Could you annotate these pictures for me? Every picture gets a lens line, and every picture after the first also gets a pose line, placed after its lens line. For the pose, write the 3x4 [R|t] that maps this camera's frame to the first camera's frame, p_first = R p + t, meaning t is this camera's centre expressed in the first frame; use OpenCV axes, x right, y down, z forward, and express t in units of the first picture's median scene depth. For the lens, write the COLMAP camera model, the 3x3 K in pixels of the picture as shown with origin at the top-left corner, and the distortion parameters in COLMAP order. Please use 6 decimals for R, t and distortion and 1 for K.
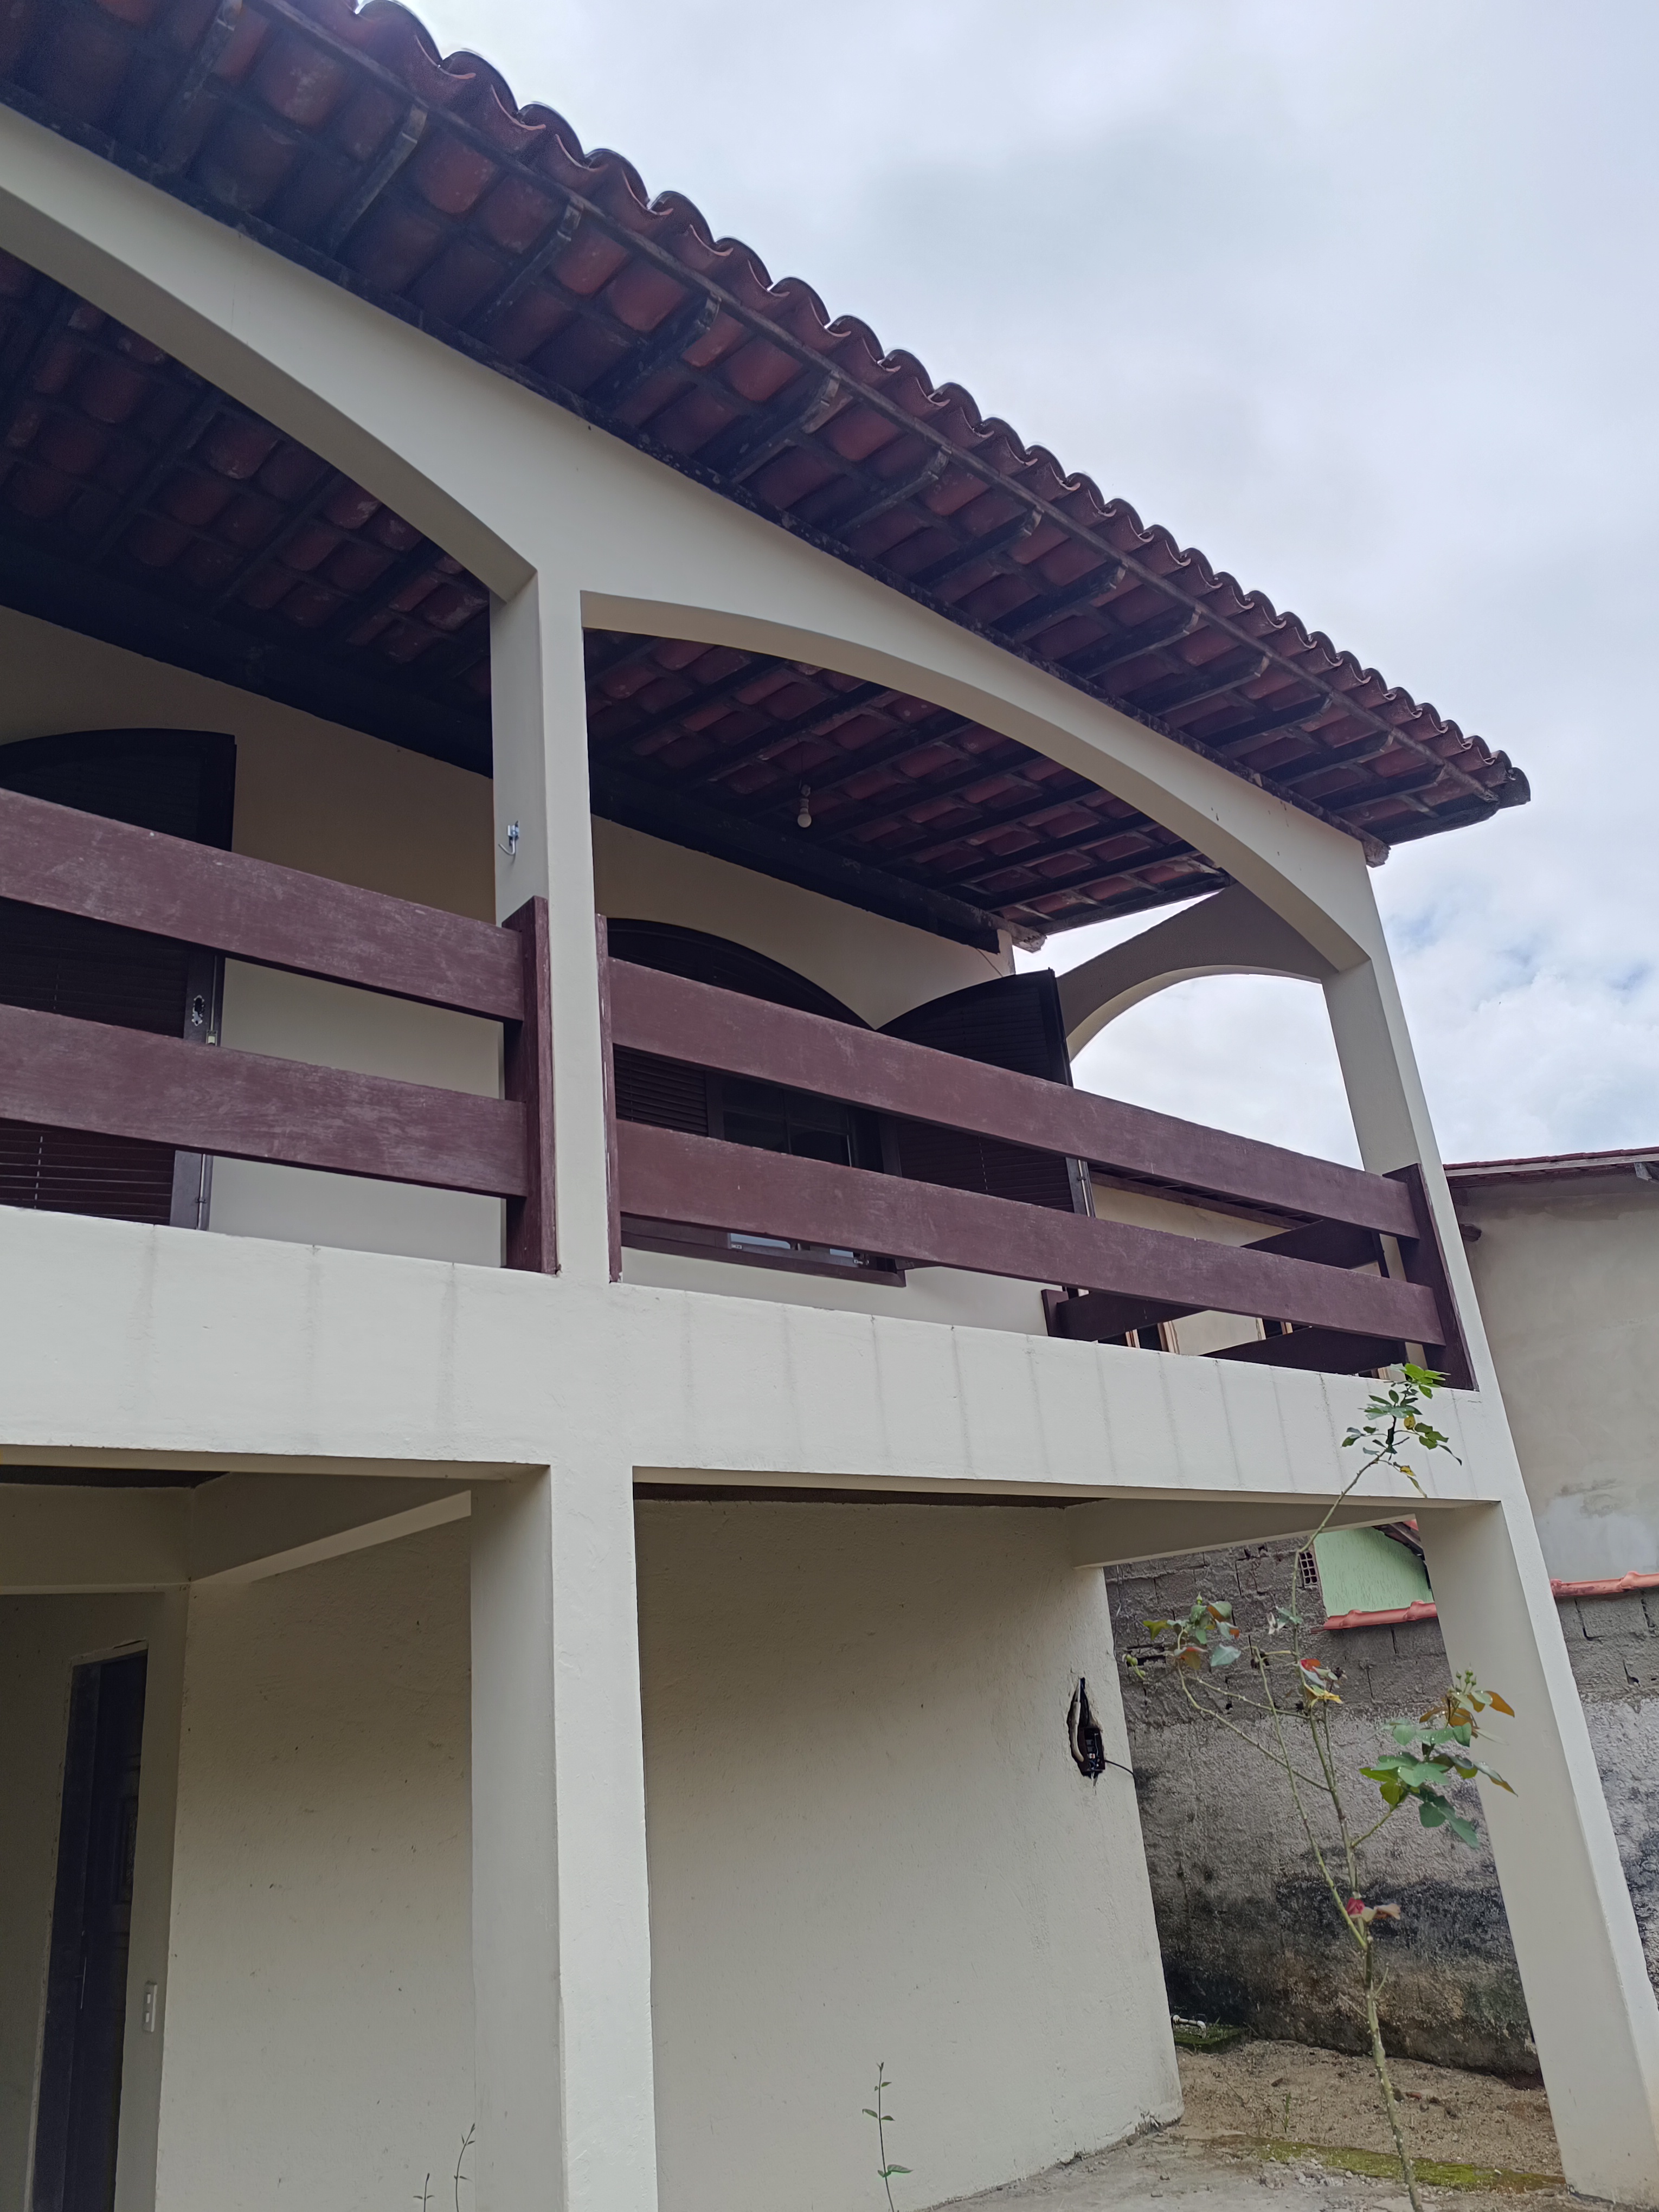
lens RADIAL K [[1532.3, 0, 816.3], [0, 1532.3, 1105.8], [0, 0, 1]] dist [-0.003044, -0.004786]
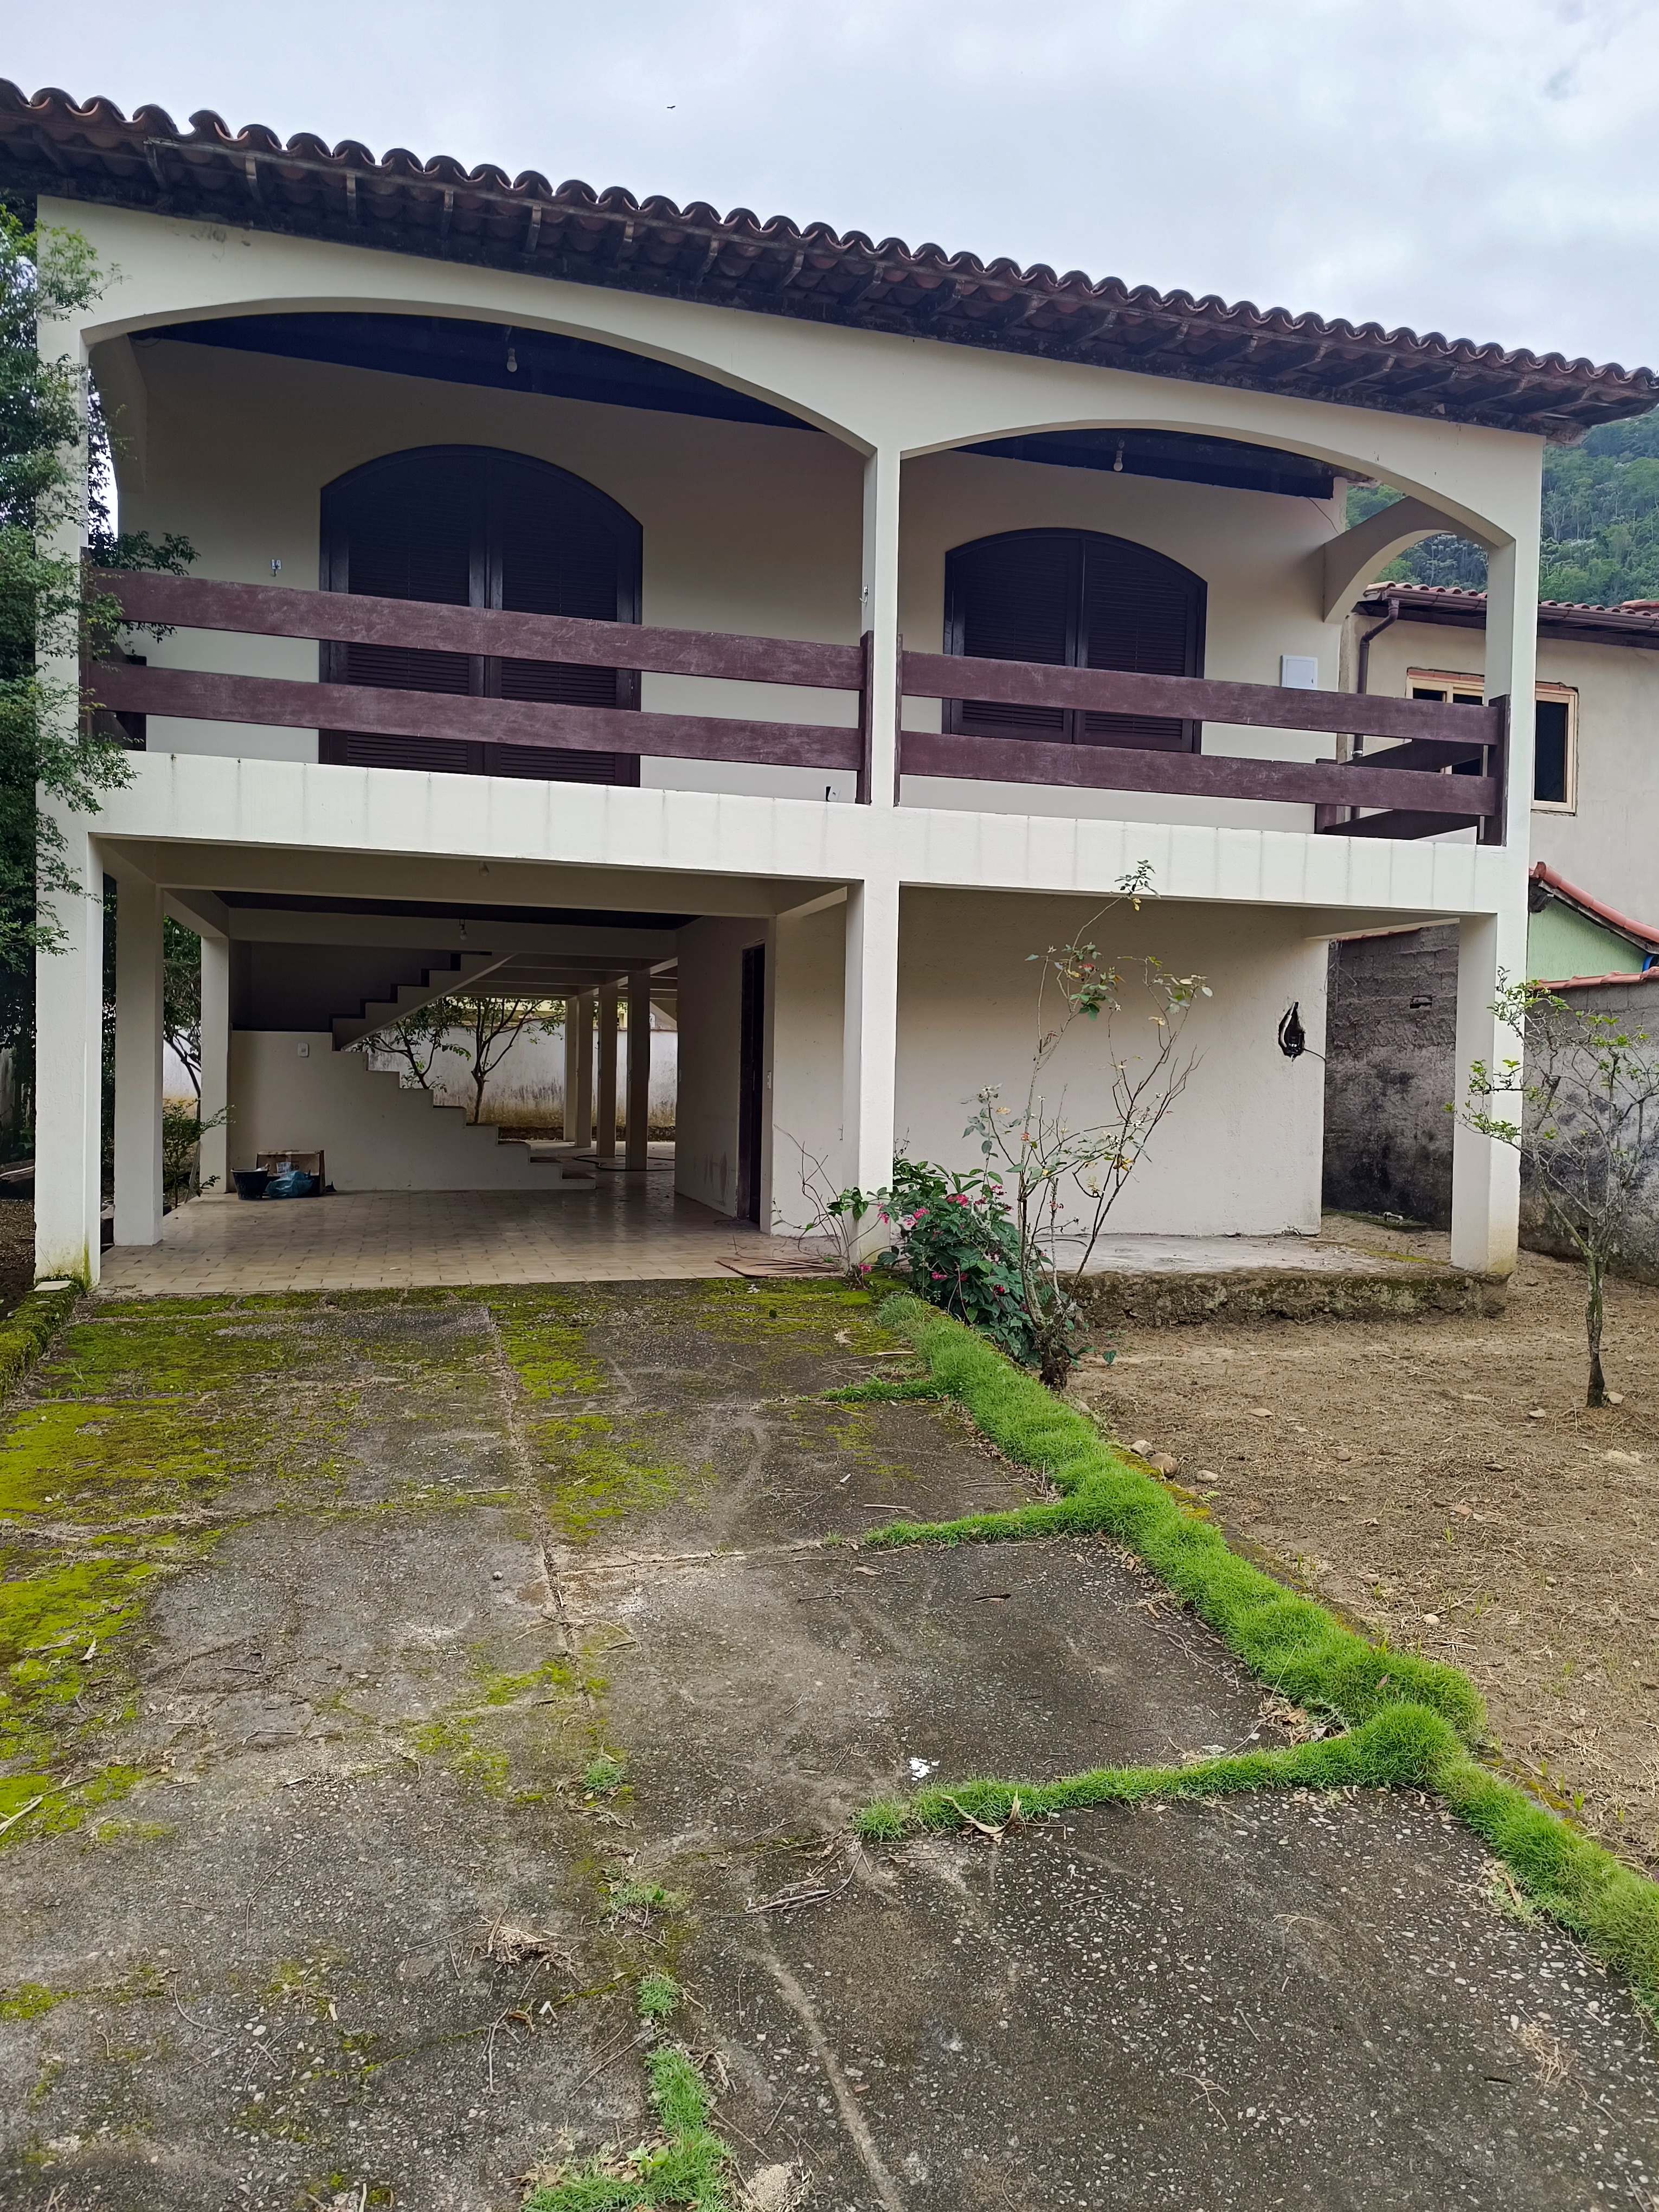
lens RADIAL K [[1532.3, 0, 833.2], [0, 1532.3, 1105.7], [0, 0, 1]] dist [-0.003044, -0.004786]
pose [[0.904183, 0.109446, -0.412886, 0.603356], [0.066389, 0.918862, 0.388953, -0.290144], [0.421955, -0.379096, 0.823554, -0.892407]]
